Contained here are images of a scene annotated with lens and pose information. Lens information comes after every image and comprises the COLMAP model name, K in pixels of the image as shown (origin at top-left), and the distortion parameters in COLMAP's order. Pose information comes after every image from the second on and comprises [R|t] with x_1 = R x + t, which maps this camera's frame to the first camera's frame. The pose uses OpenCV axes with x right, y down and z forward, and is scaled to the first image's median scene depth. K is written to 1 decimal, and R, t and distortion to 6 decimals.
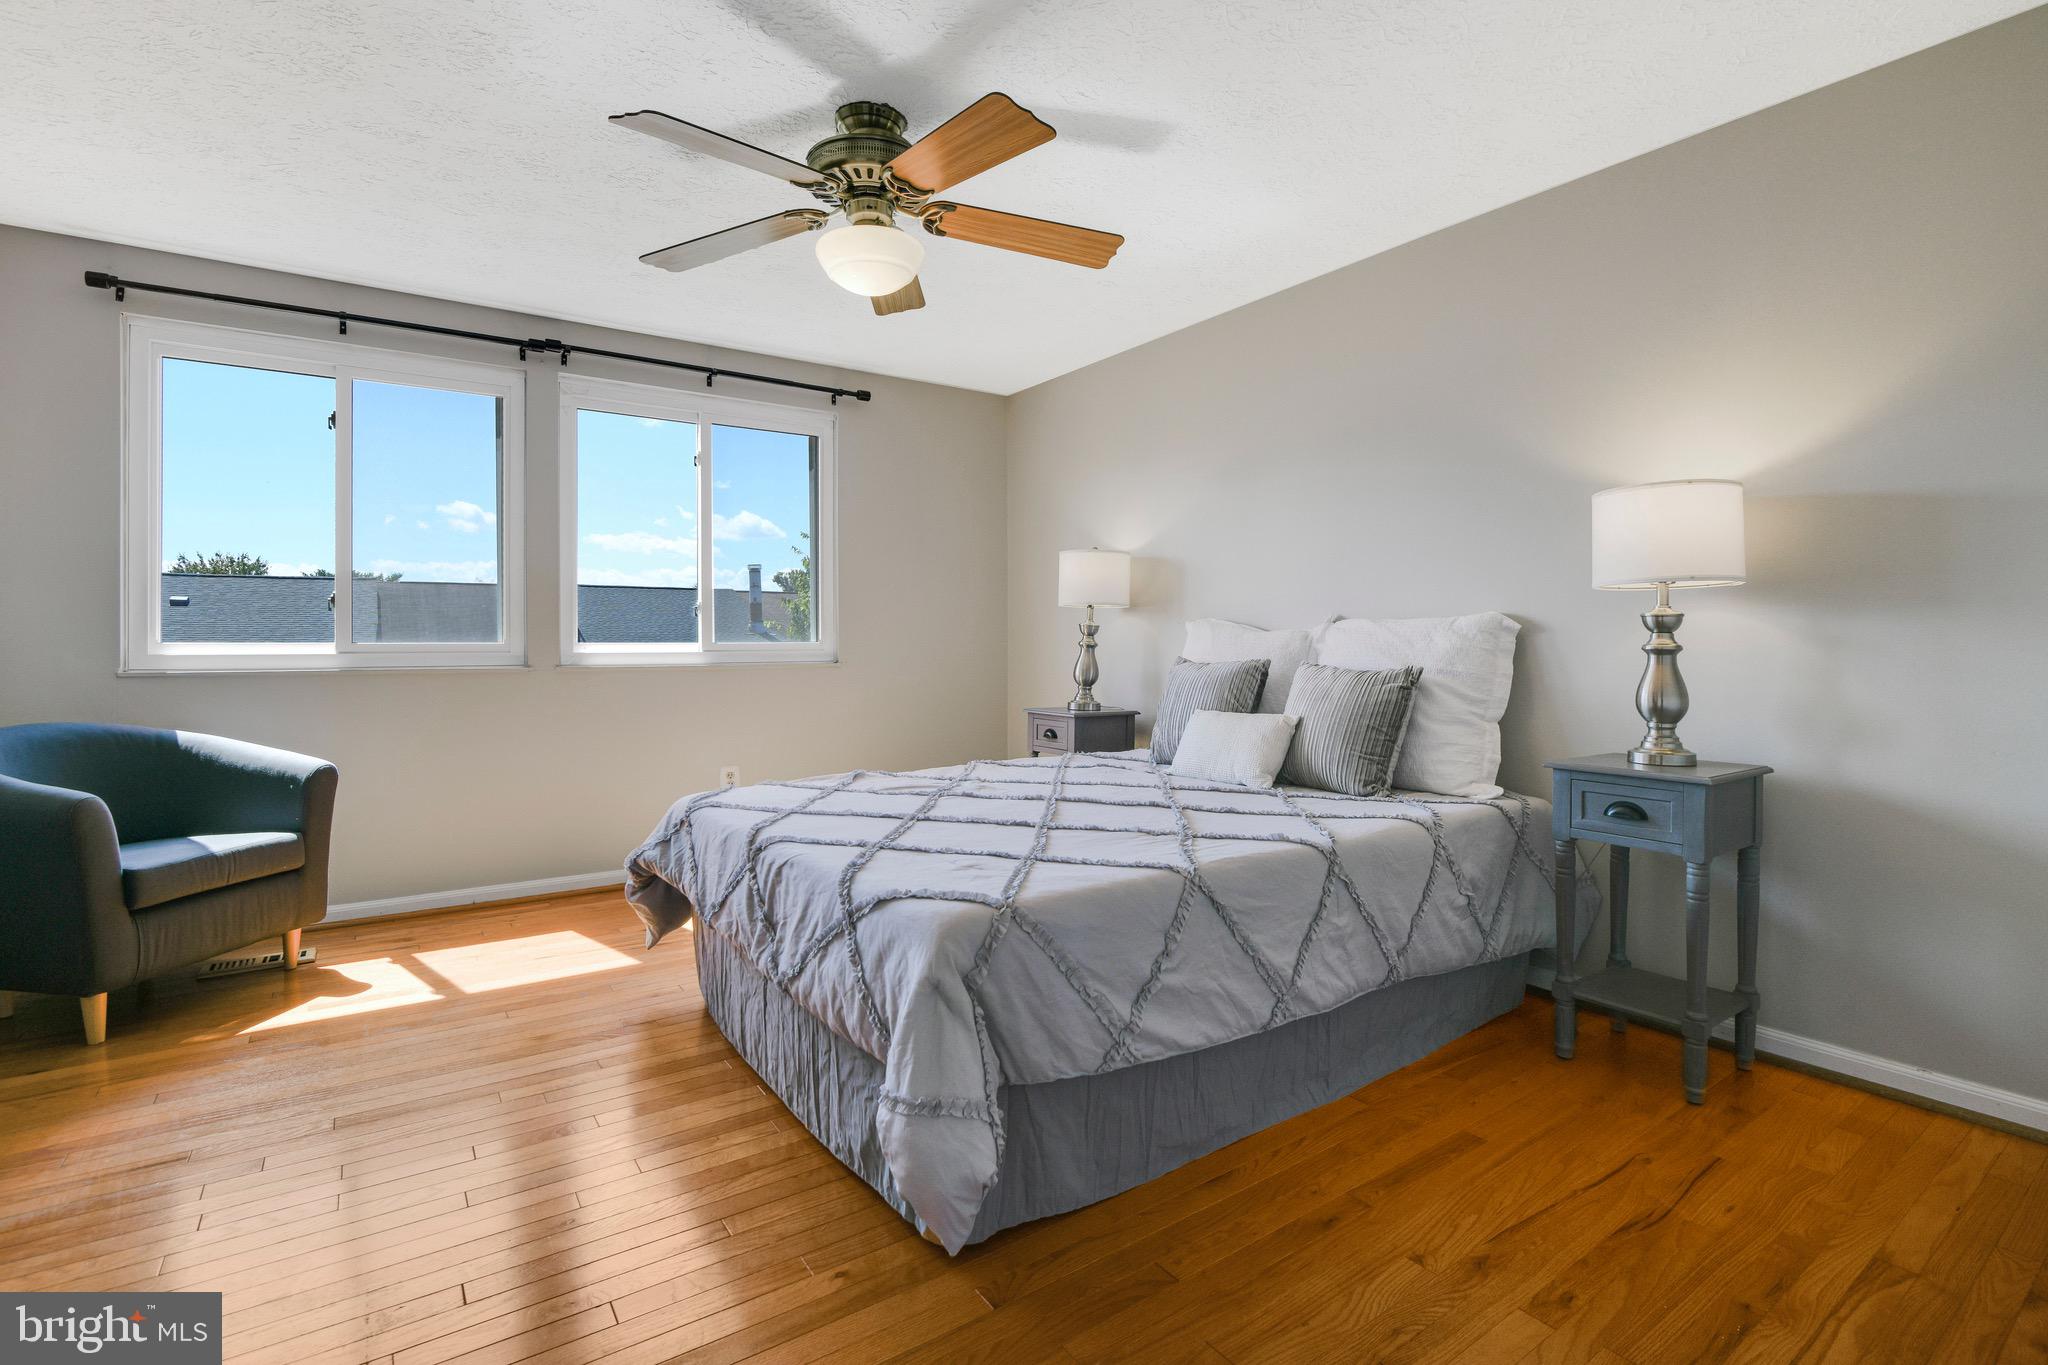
lens RADIAL K [[953.9, 0, 1022.9], [0, 953.9, 658.2], [0, 0, 1]] dist [-0.017942, -0.000113]
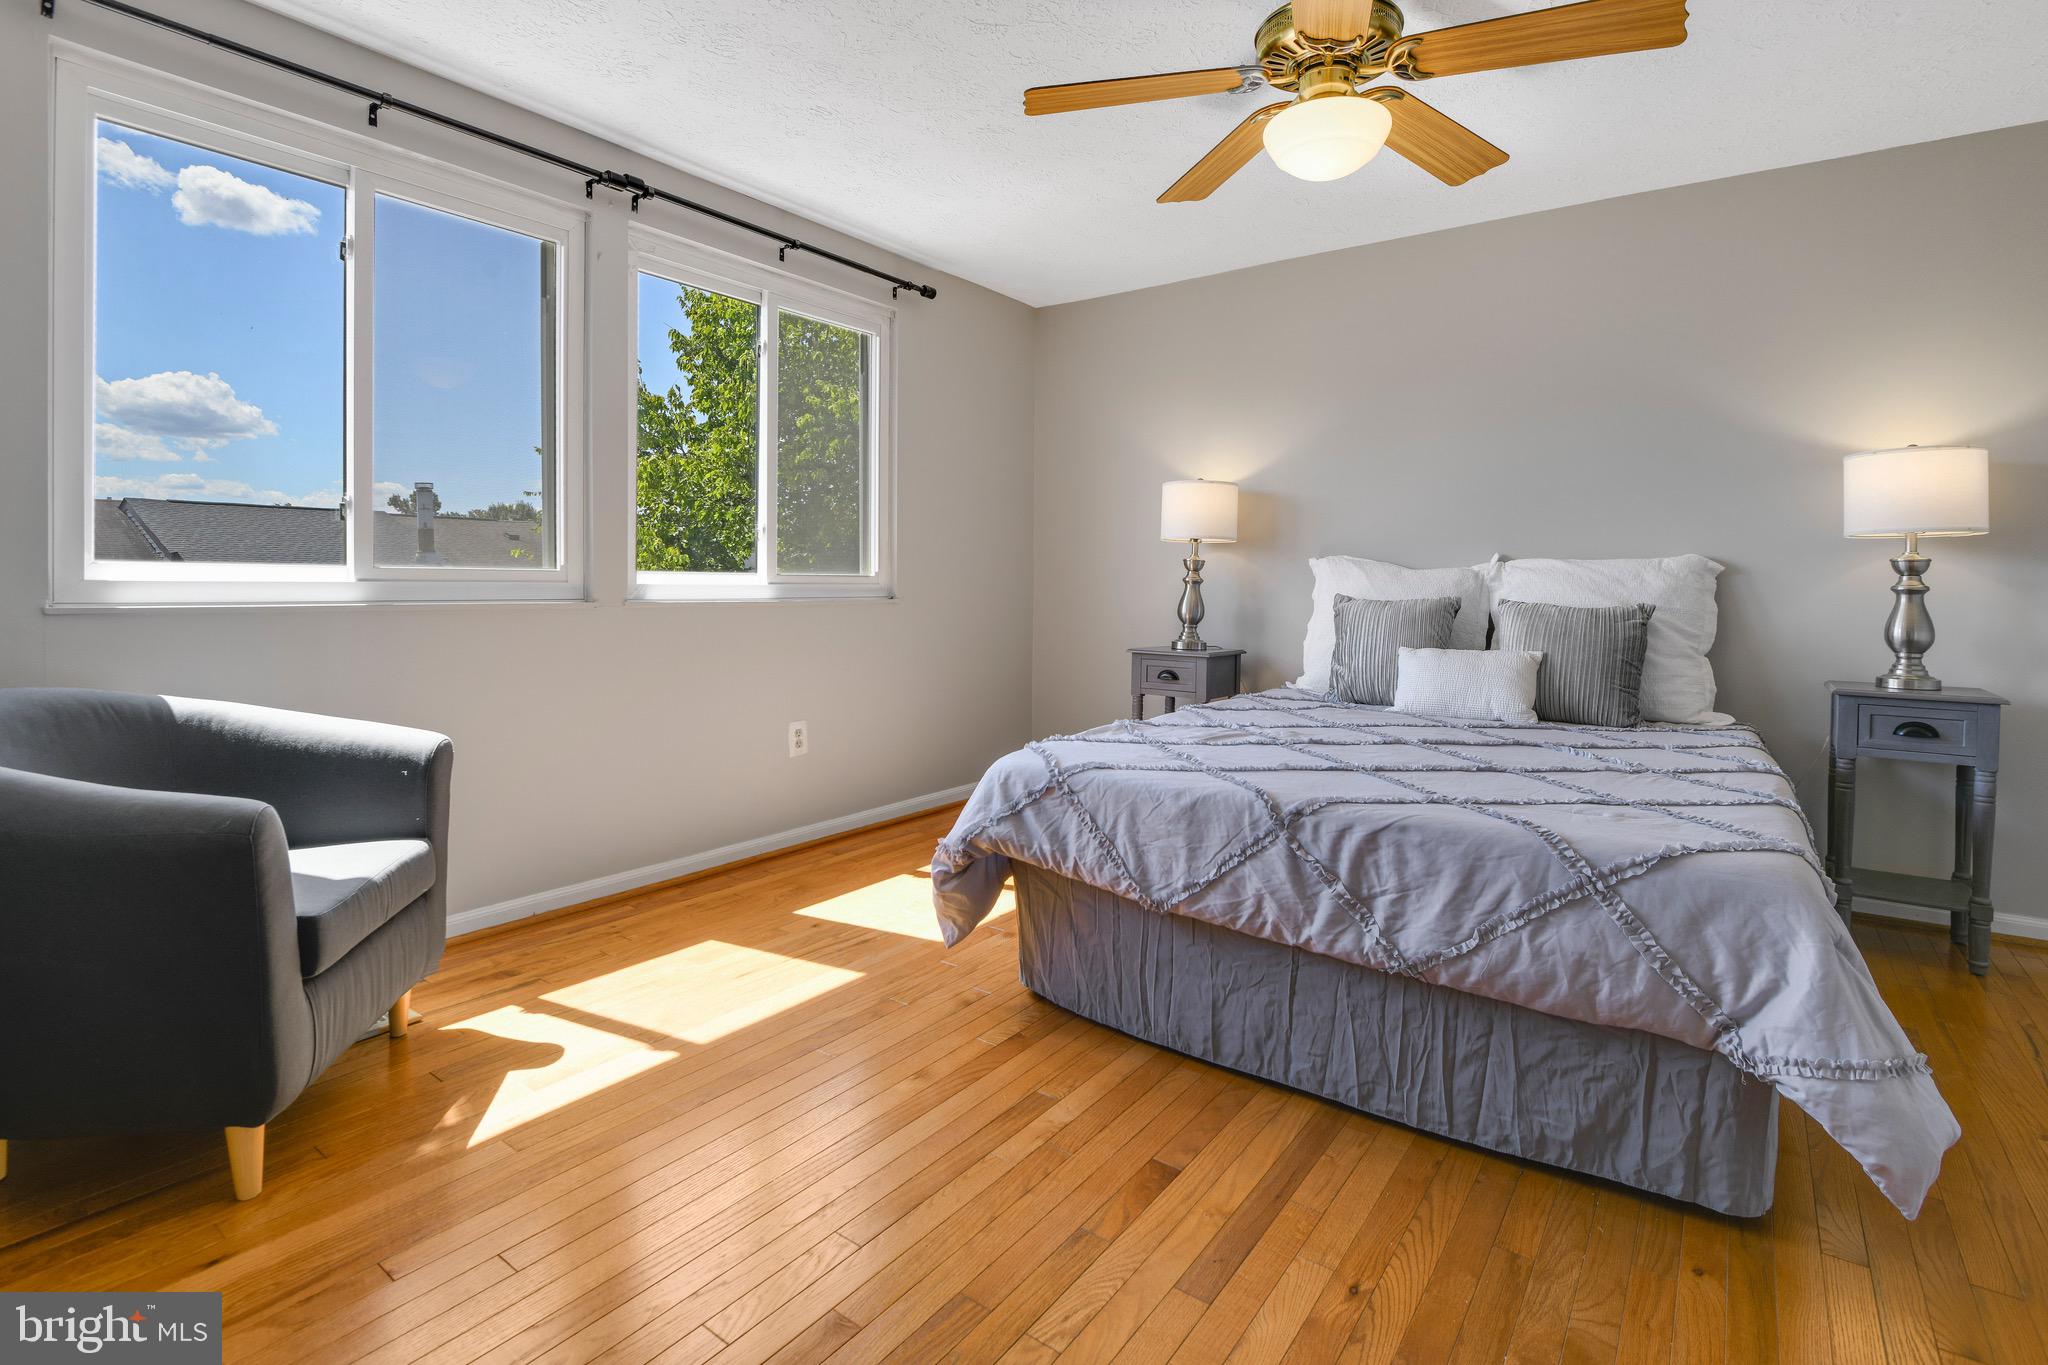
lens RADIAL K [[983.1, 0, 1022.8], [0, 983.1, 610.7], [0, 0, 1]] dist [-0.018060, -0.000796]
pose [[0.945513, 0.001049, 0.325583, -0.612076], [-0.005673, 0.999896, 0.013252, 0.005552], [-0.325535, -0.014376, 0.945421, 0.192070]]
